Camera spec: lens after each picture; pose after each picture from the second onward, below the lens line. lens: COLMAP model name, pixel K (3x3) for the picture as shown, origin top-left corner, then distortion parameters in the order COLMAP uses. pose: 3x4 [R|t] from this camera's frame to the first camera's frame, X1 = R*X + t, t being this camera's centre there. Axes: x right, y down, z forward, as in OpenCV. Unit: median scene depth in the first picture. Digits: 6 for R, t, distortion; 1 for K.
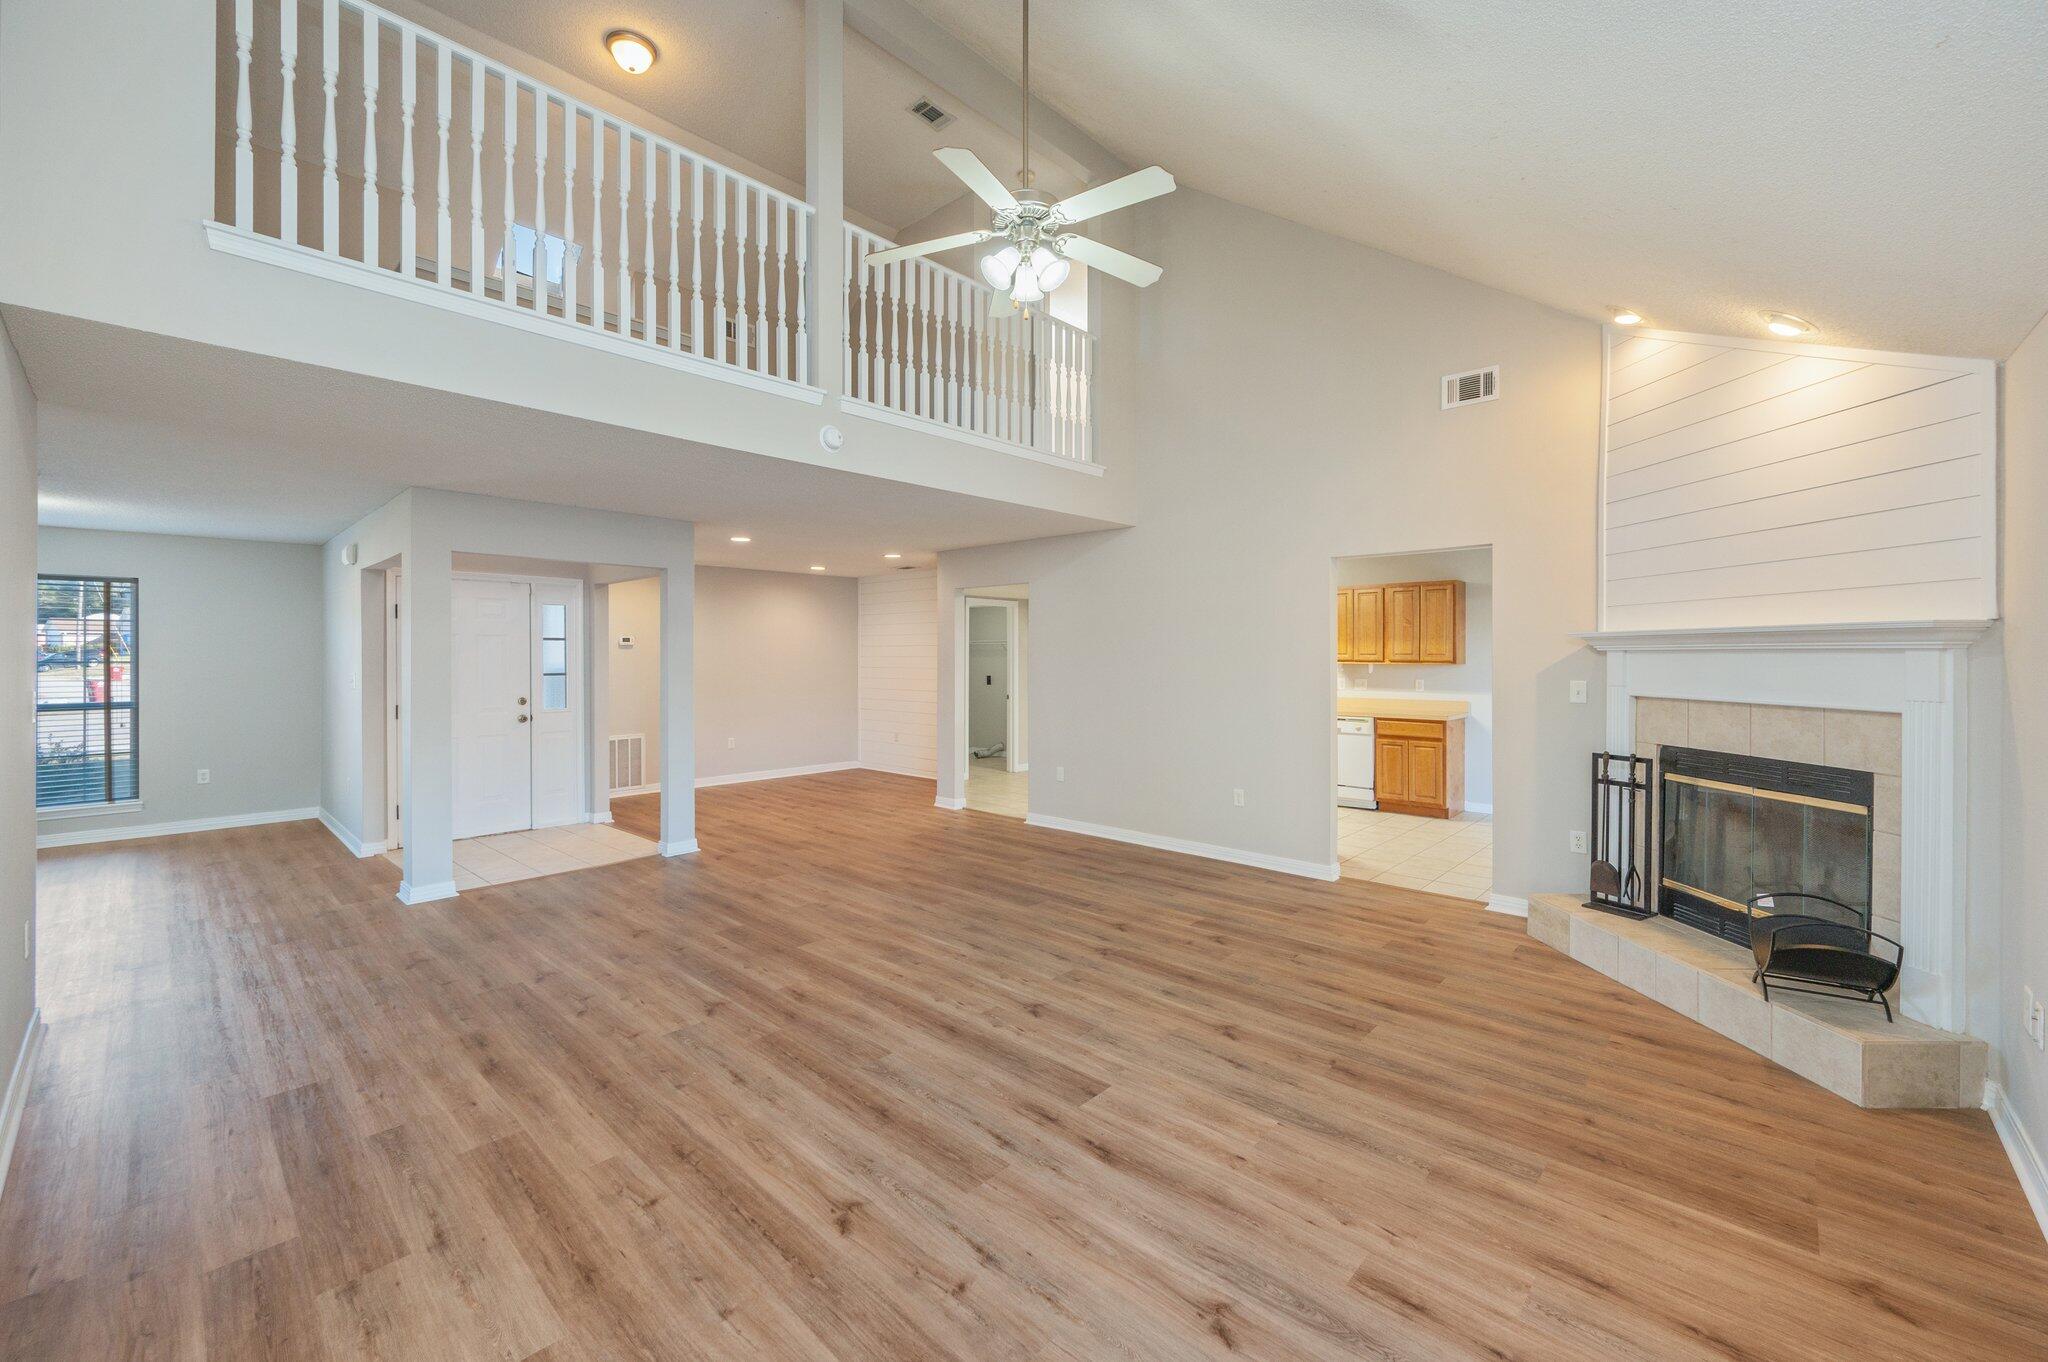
lens RADIAL K [[820.0, 0, 1029.5], [0, 820.0, 656.9], [0, 0, 1]] dist [-0.002327, -0.000265]
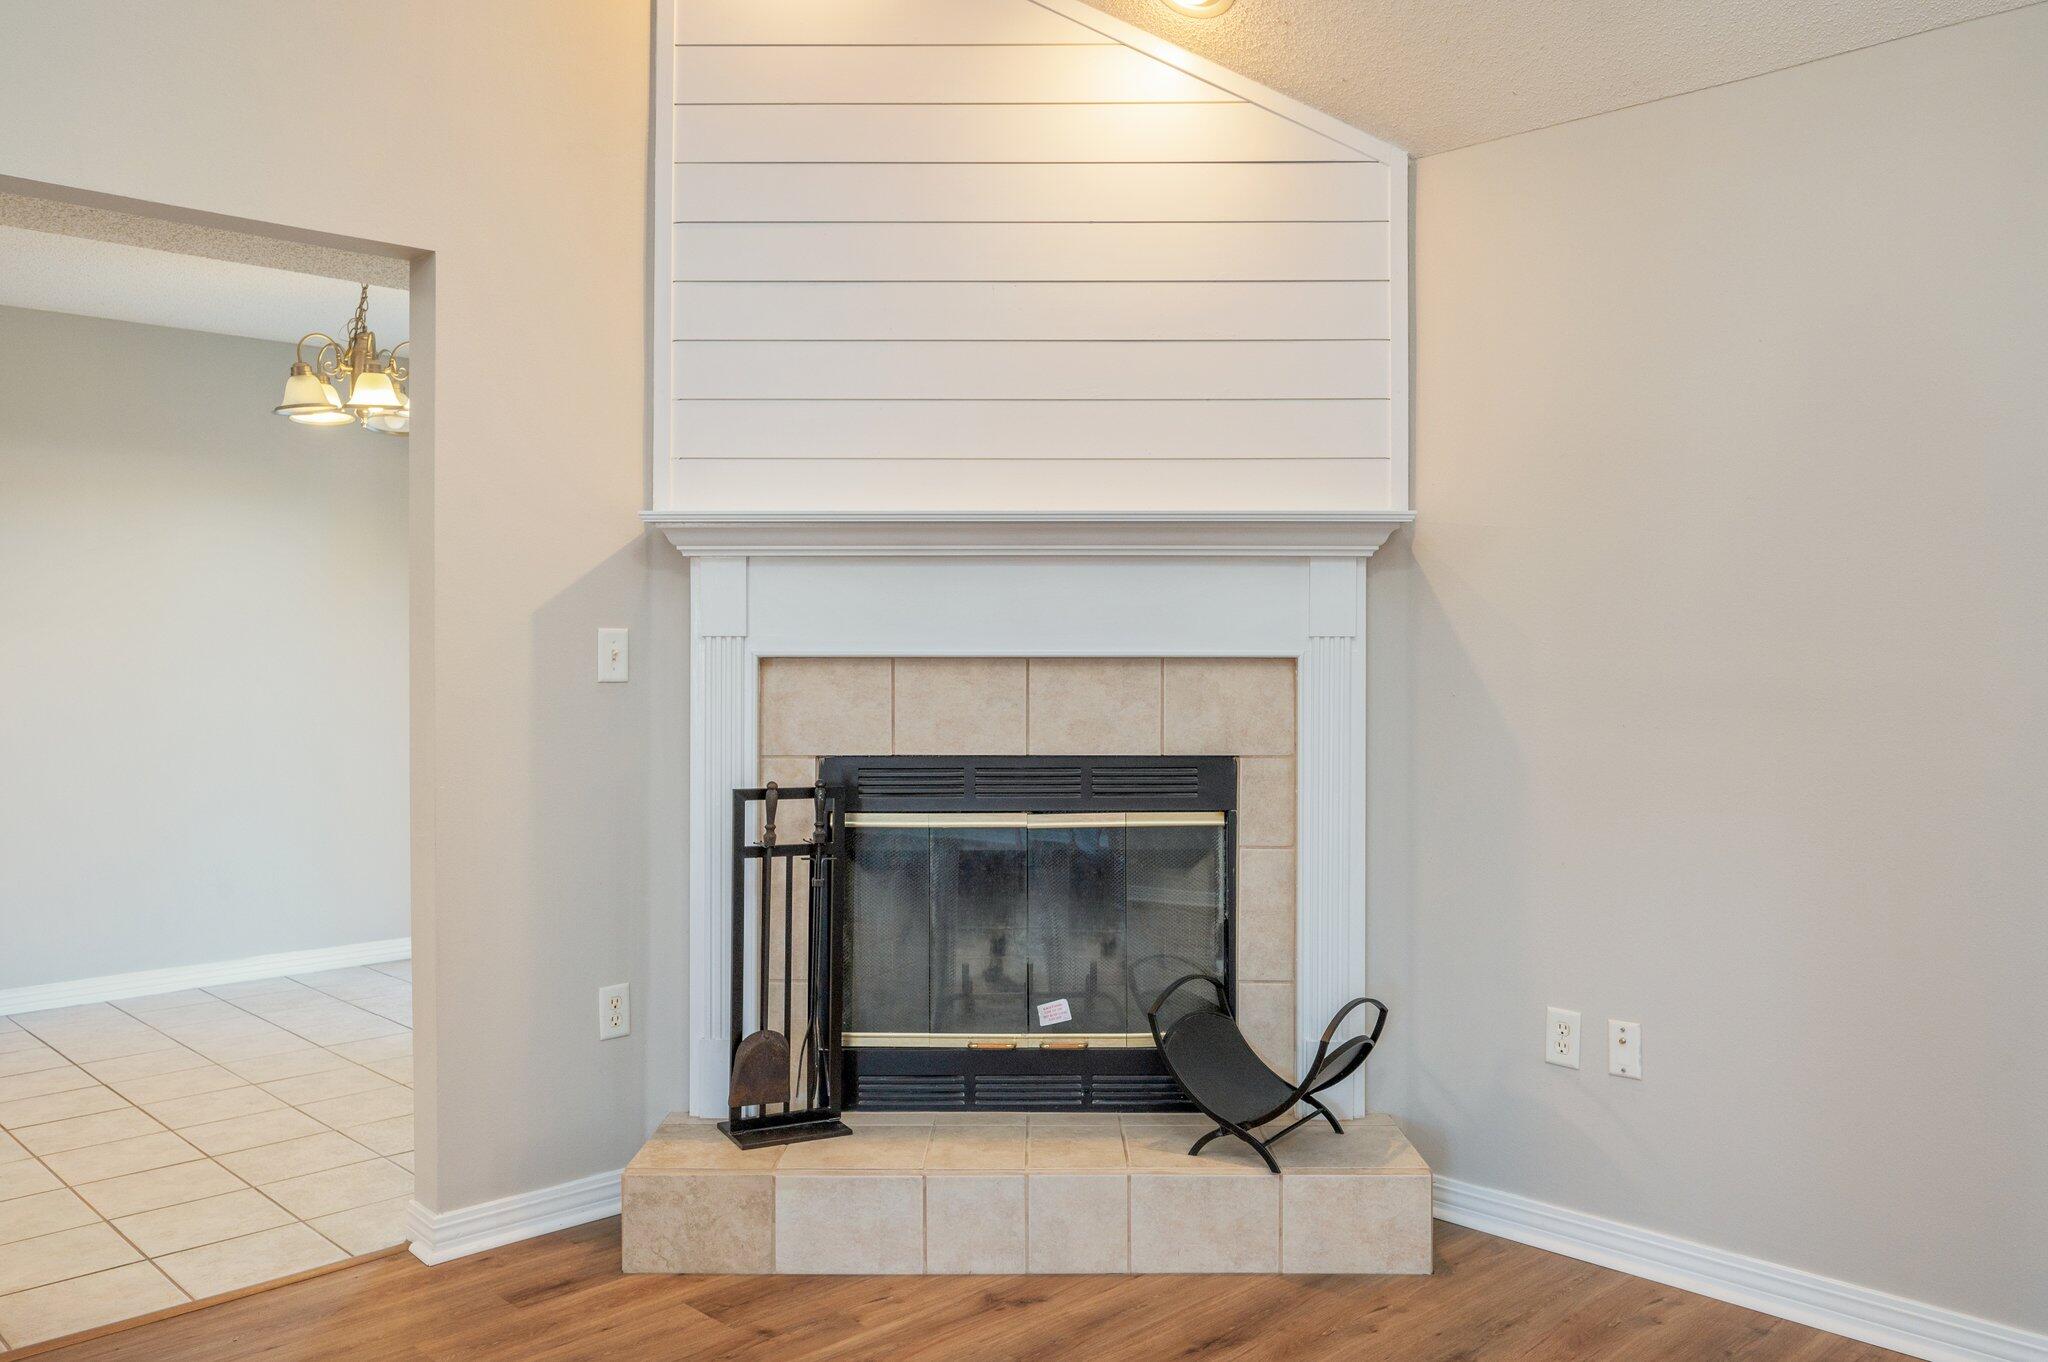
lens RADIAL K [[1596.5, 0, 1019.3], [0, 1596.5, 661.2], [0, 0, 1]] dist [0.000346, 0.000140]
pose [[0.061303, -0.011524, 0.998053, -0.162119], [0.002196, 0.999932, 0.011411, 0.044695], [-0.998117, 0.001492, 0.061324, 0.891062]]
